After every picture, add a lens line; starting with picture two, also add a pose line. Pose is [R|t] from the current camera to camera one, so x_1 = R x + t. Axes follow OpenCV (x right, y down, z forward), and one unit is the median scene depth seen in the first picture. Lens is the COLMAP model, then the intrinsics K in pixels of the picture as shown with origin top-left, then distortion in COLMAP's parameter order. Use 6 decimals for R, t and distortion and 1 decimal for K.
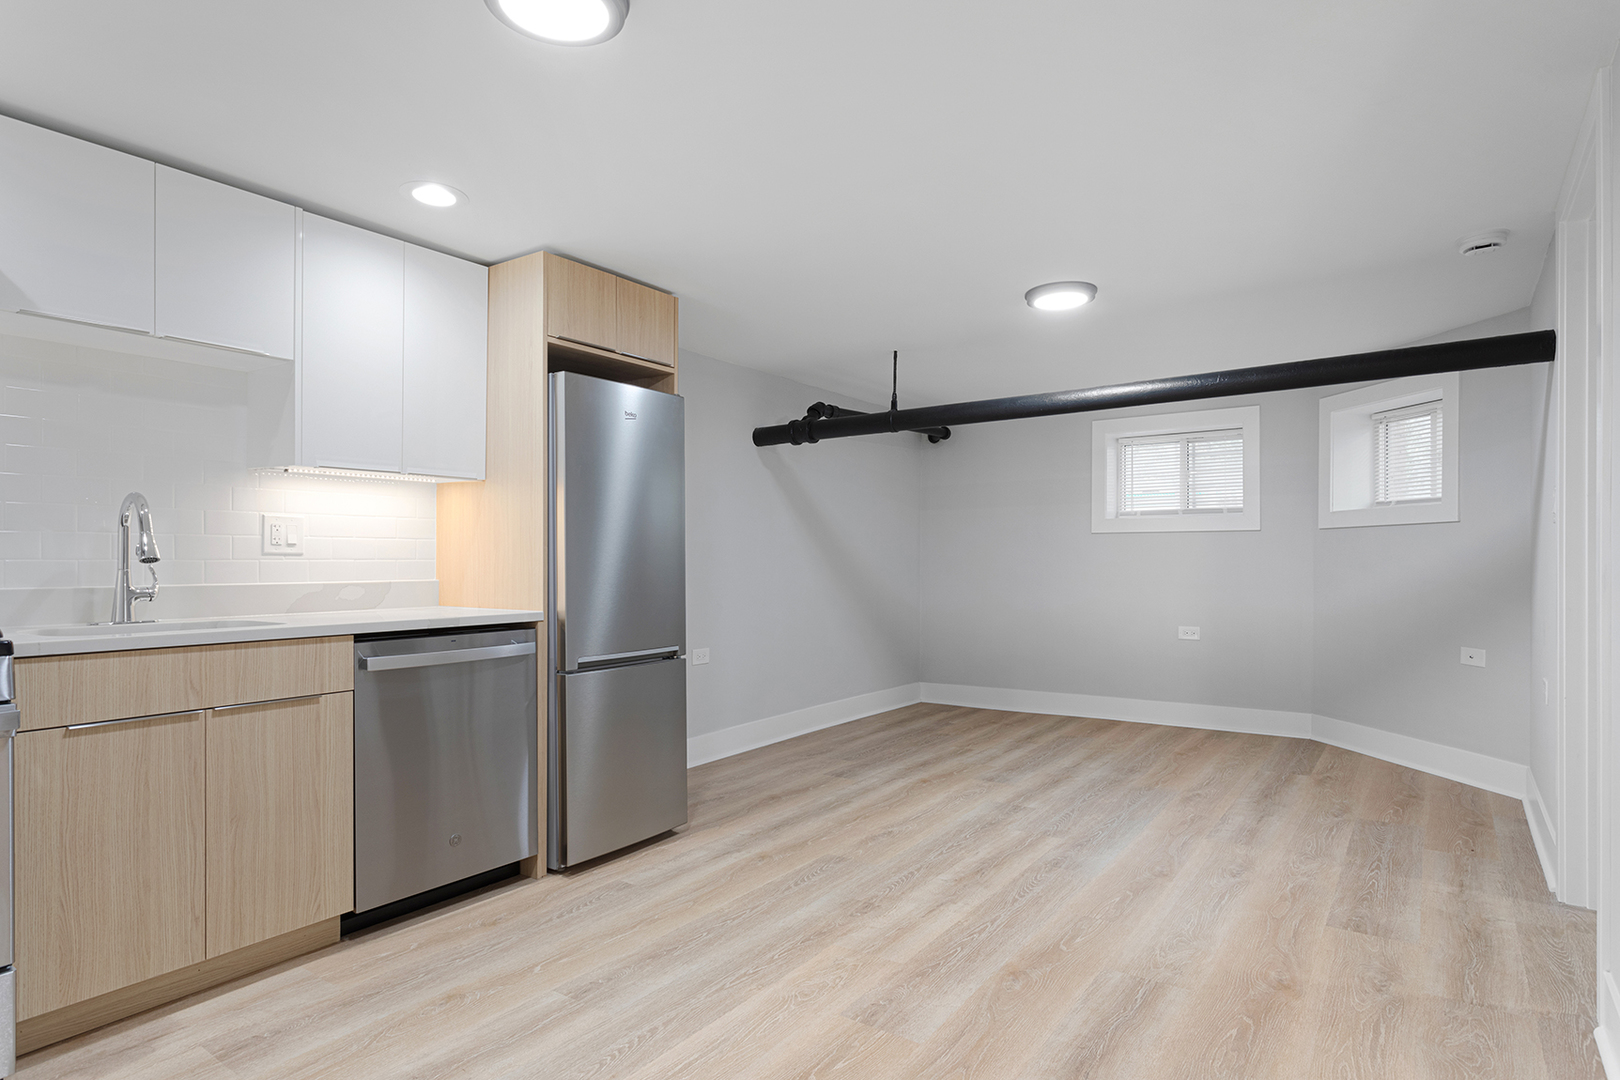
lens RADIAL K [[882.4, 0, 816.5], [0, 882.4, 563.1], [0, 0, 1]] dist [-0.018699, 0.006799]
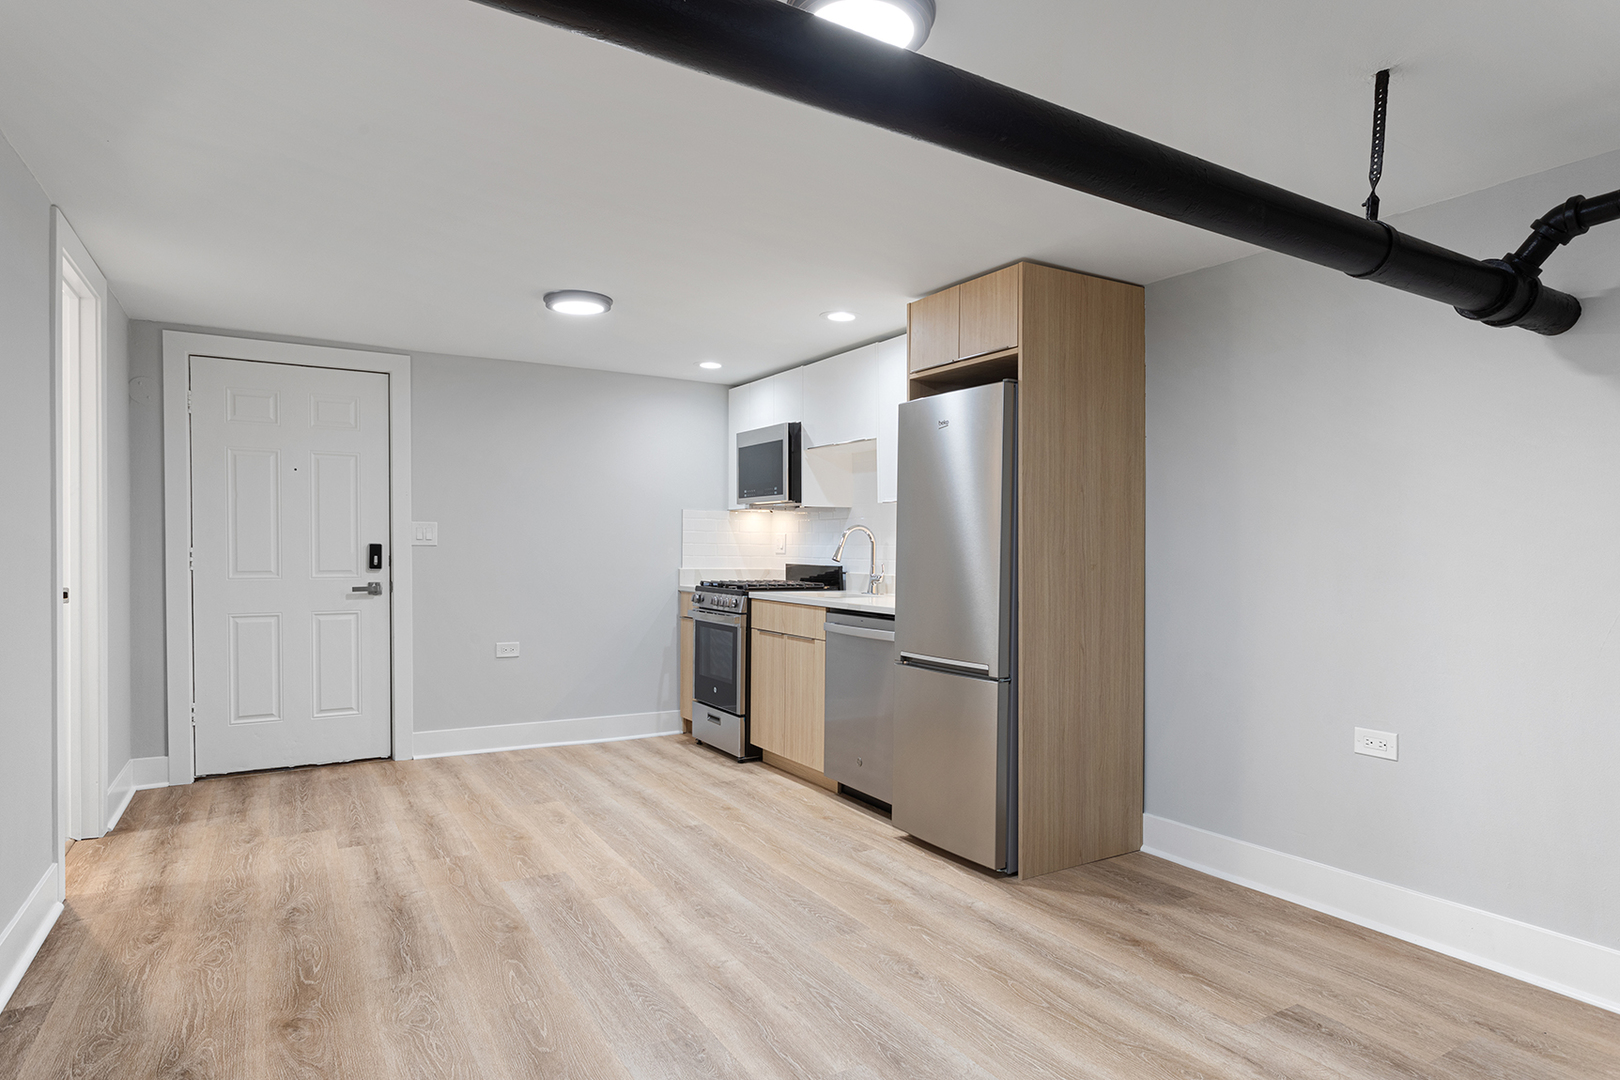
lens RADIAL K [[882.4, 0, 809.6], [0, 882.4, 588.7], [0, 0, 1]] dist [-0.018699, 0.006799]
pose [[-0.399630, 0.041762, -0.915725, 0.870467], [-0.014514, 0.998548, 0.051873, -0.034335], [0.916562, 0.034021, -0.398443, 1.414760]]
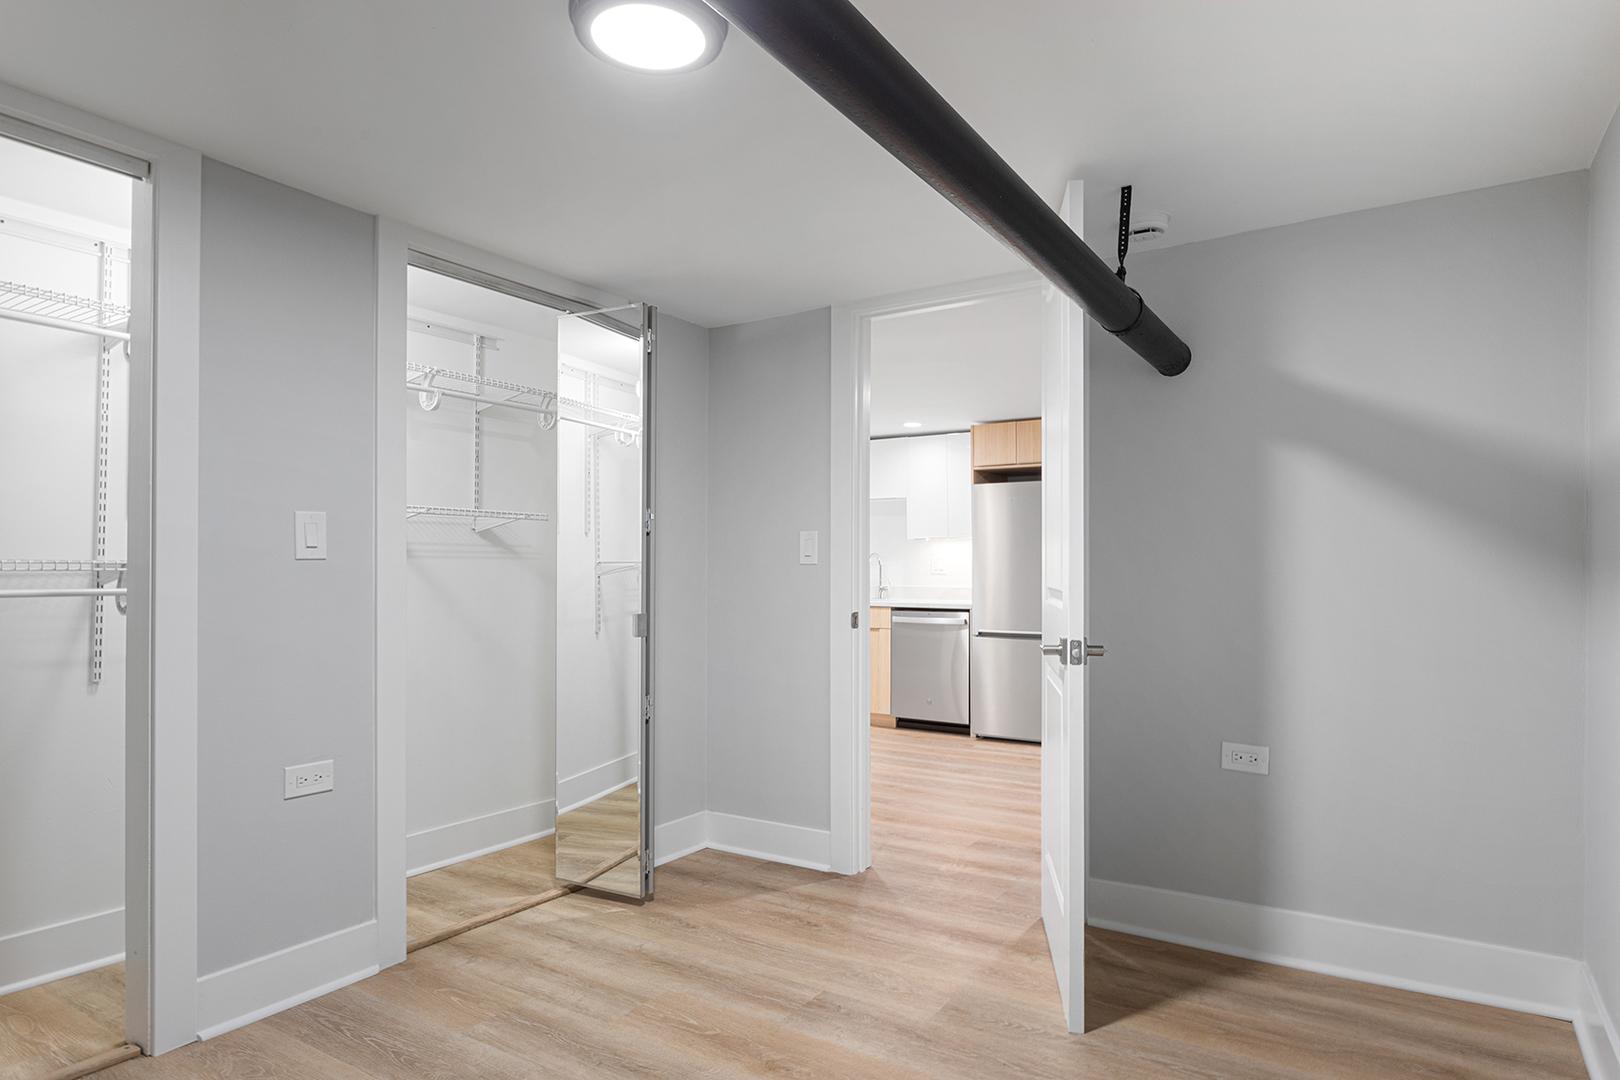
lens RADIAL K [[882.4, 0, 802.6], [0, 882.4, 568.1], [0, 0, 1]] dist [-0.018699, 0.006799]
pose [[0.026356, 0.004912, -0.999641, 1.776208], [-0.002197, 0.999986, 0.004856, -0.038420], [0.999650, 0.002068, 0.026366, 0.583045]]
